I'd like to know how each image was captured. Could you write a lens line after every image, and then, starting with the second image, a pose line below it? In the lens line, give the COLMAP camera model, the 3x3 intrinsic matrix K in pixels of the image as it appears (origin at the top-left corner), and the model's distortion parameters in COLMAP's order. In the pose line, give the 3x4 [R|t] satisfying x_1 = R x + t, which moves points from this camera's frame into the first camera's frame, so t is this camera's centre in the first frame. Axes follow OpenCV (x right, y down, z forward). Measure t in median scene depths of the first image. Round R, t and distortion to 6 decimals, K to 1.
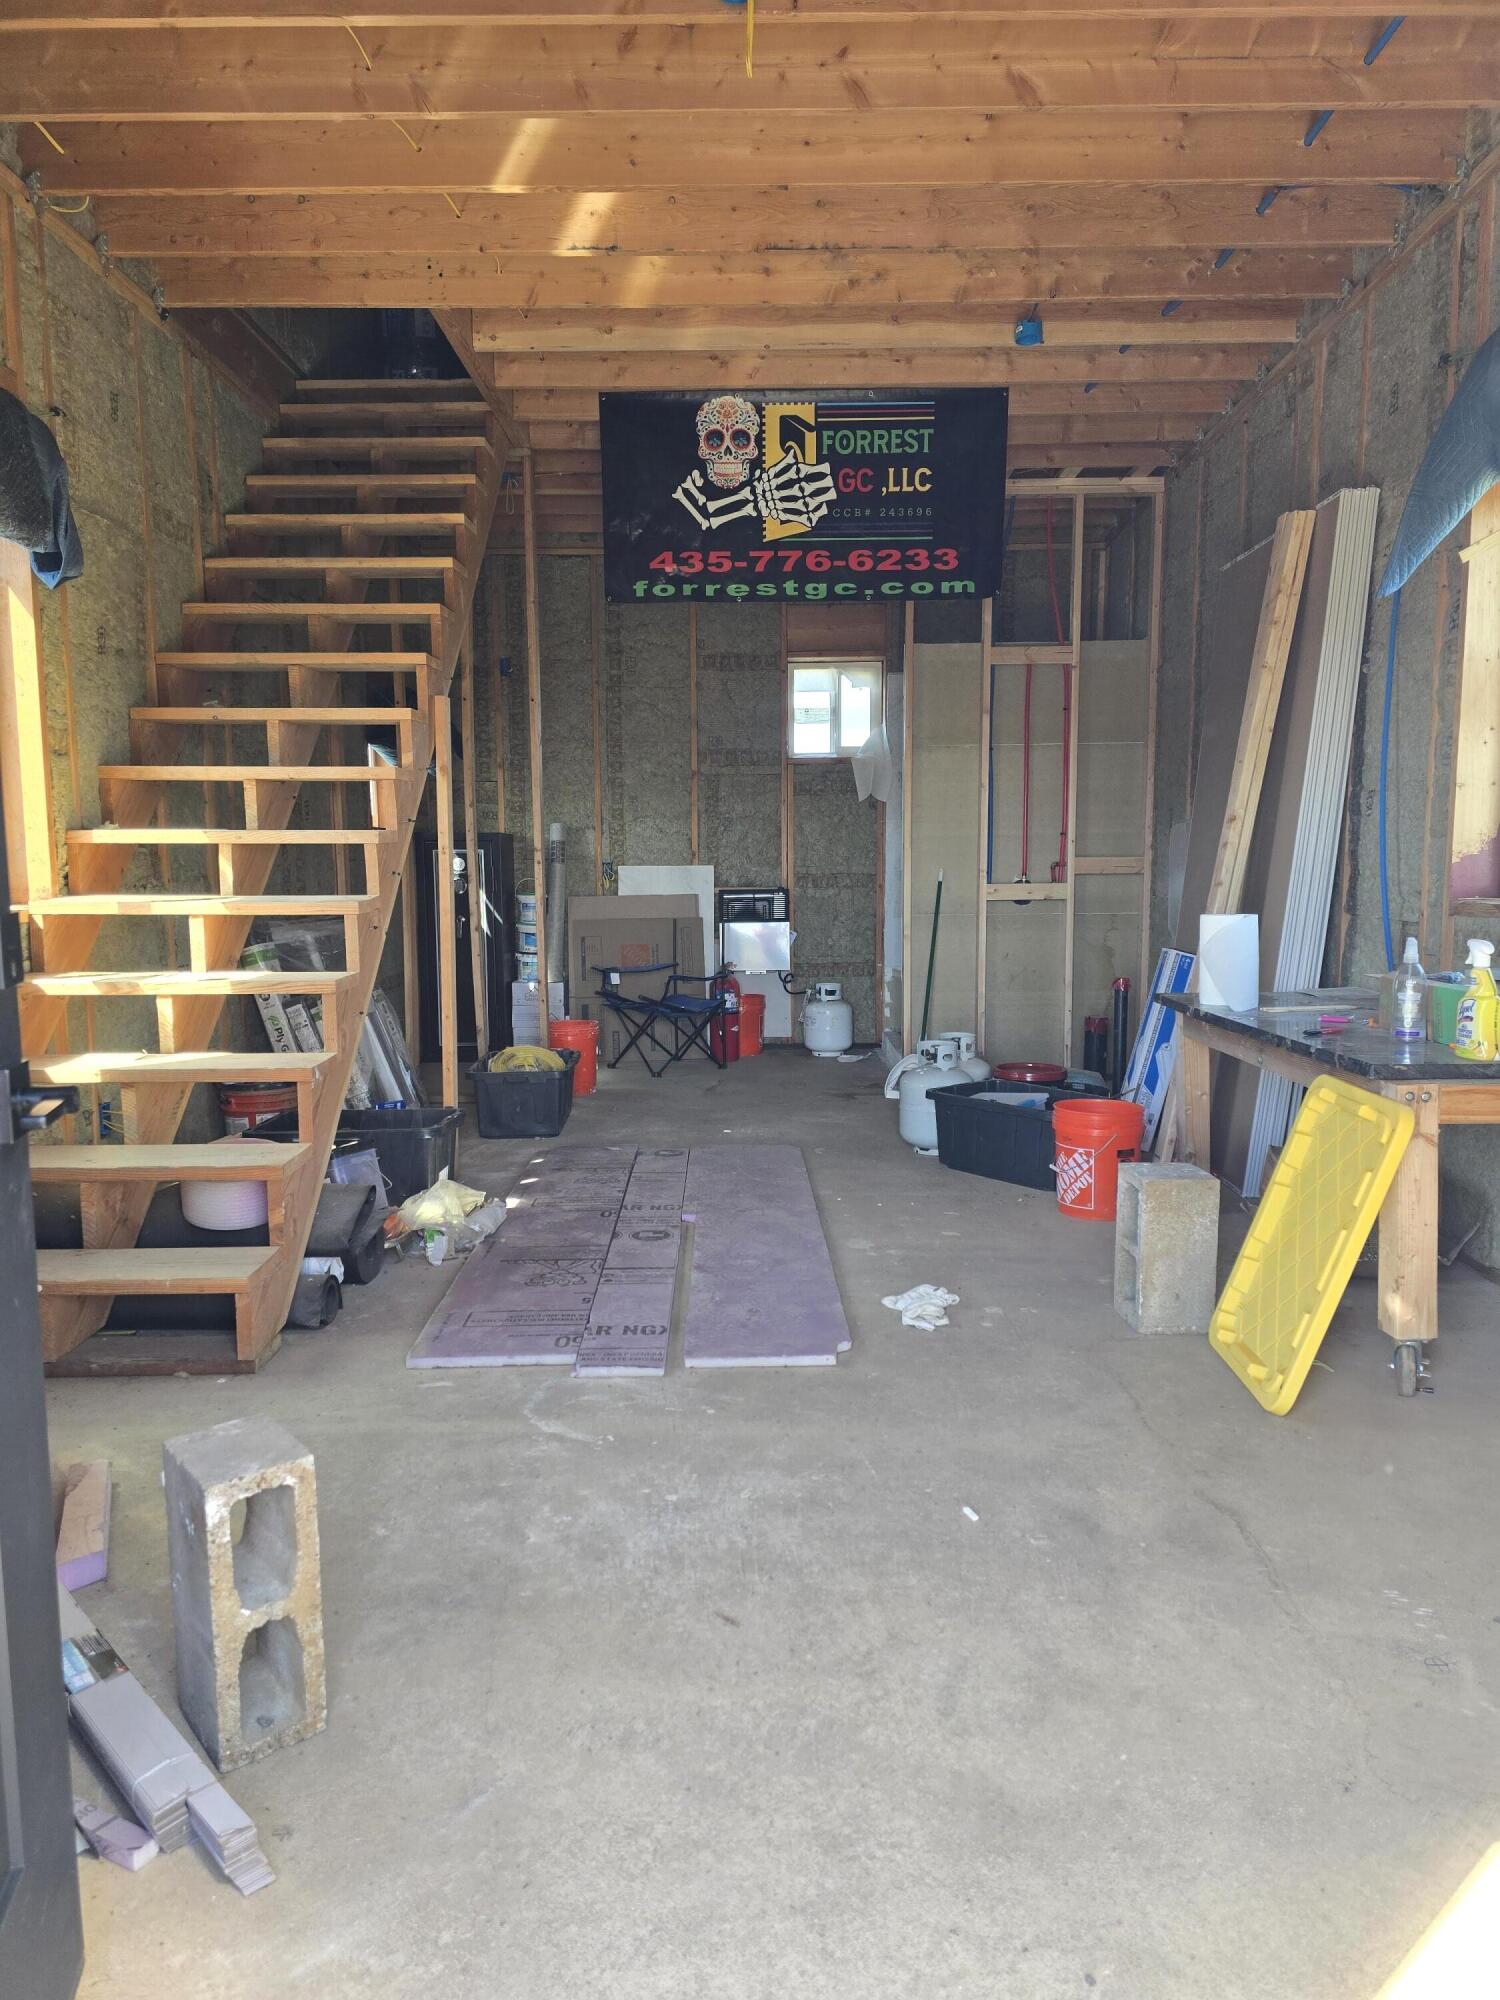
lens RADIAL K [[1344.9, 0, 750.0], [0, 1344.9, 1000.0], [0, 0, 1]] dist [0.069223, -0.063099]
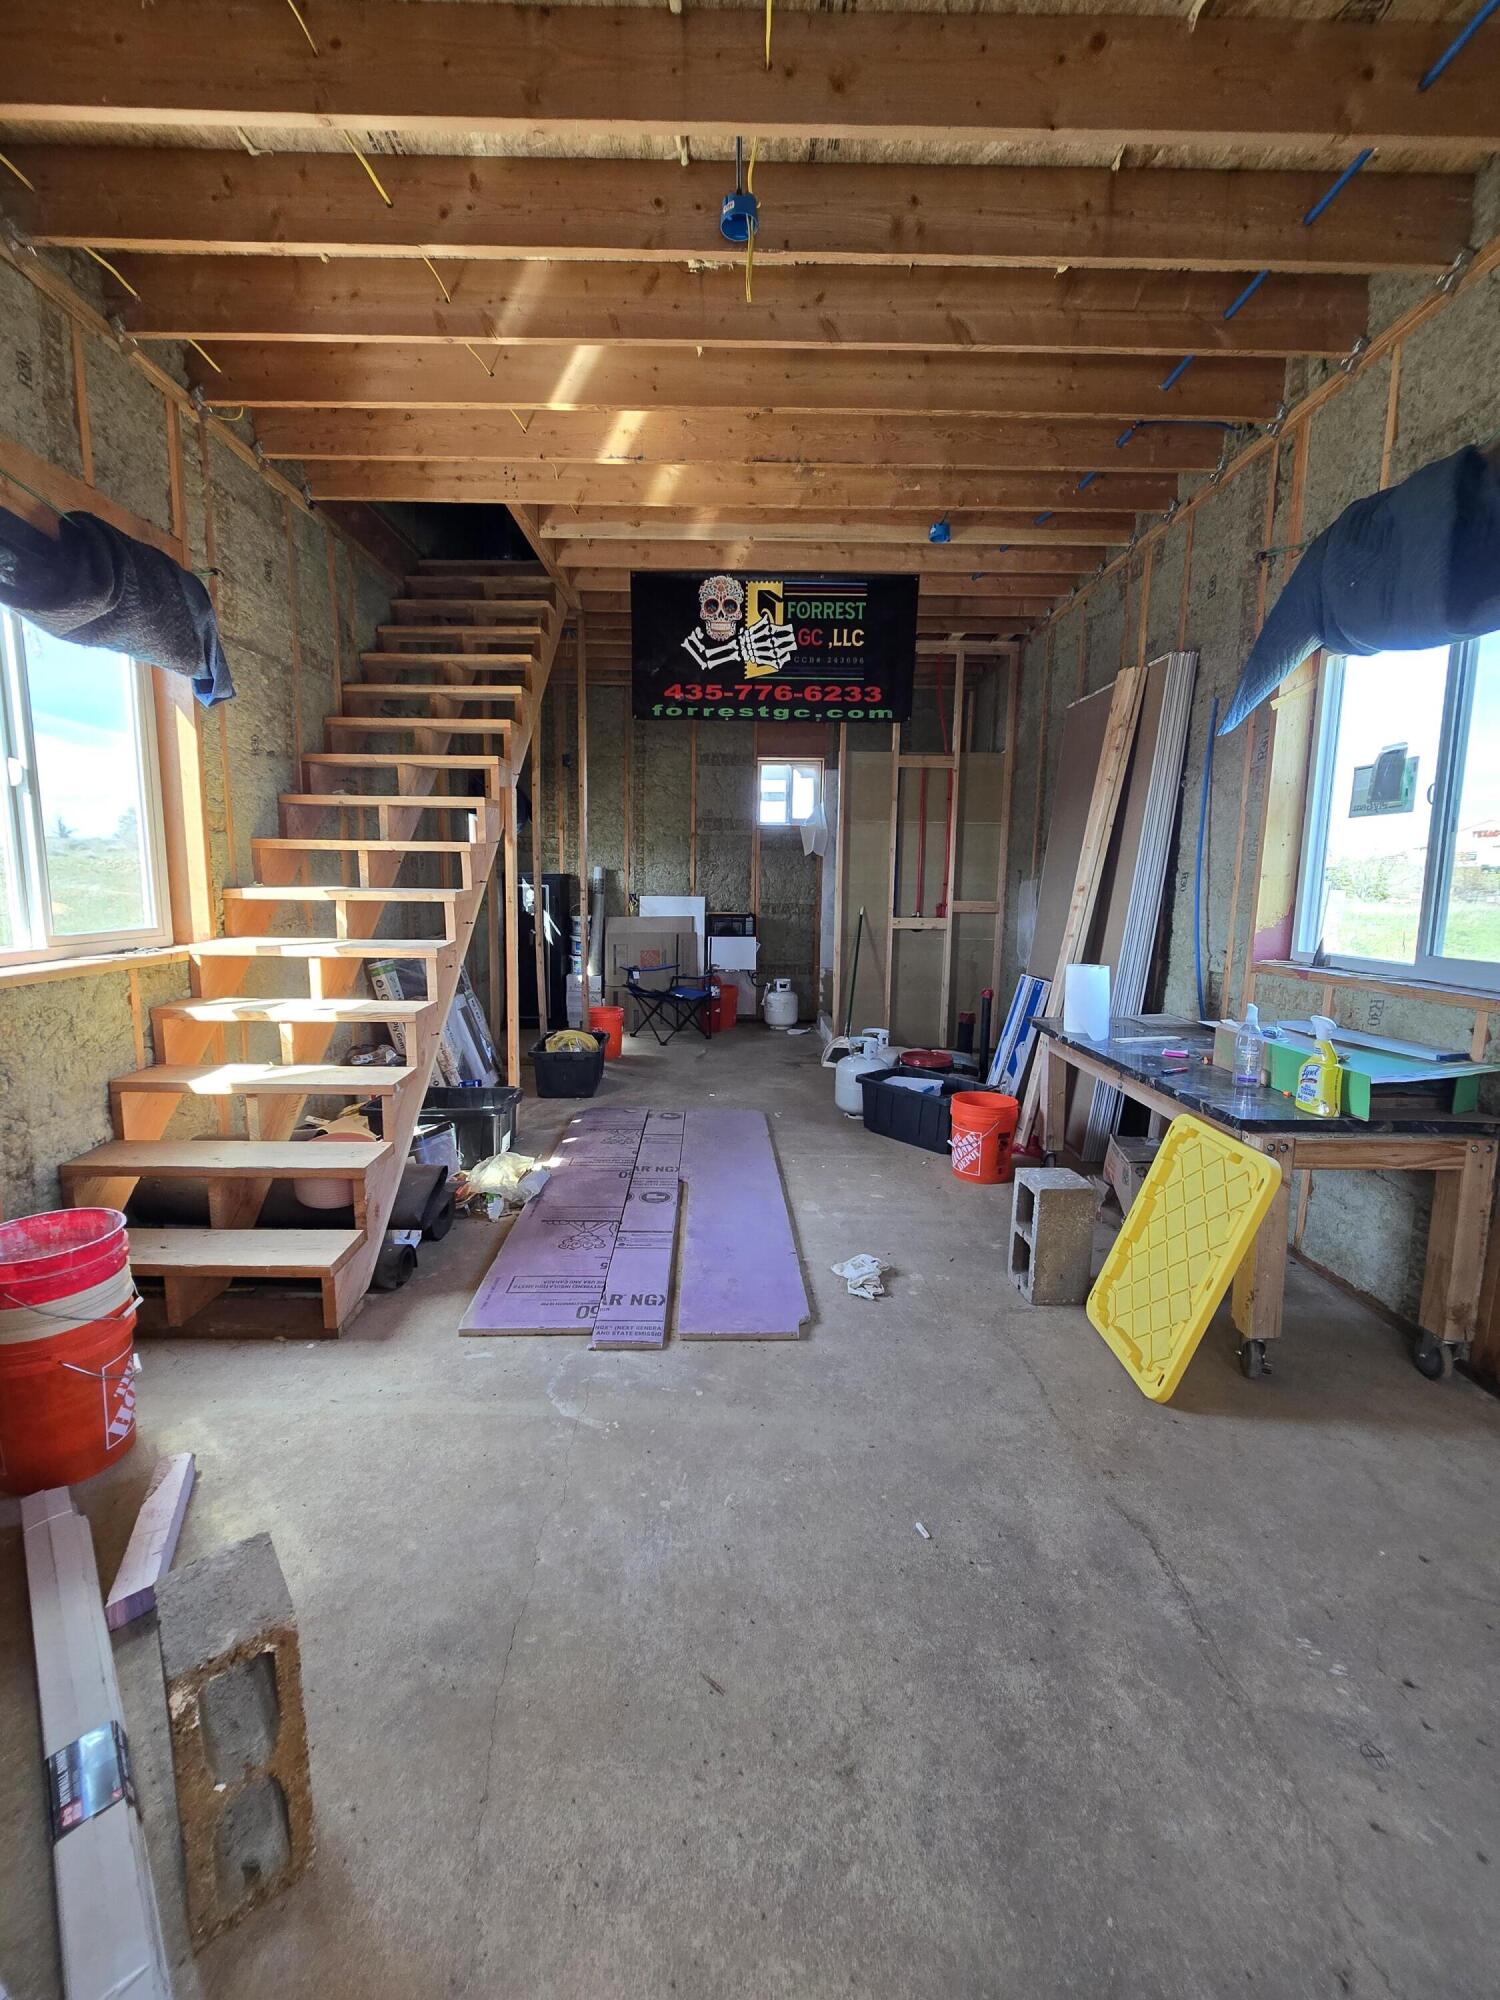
lens RADIAL K [[869.5, 0, 735.0], [0, 869.5, 1002.3], [0, 0, 1]] dist [-0.000806, 0.000093]
pose [[0.999784, 0.017811, 0.010675, -0.005874], [-0.018129, 0.999370, 0.030511, -0.039757], [-0.010125, -0.030698, 0.999477, 0.116258]]
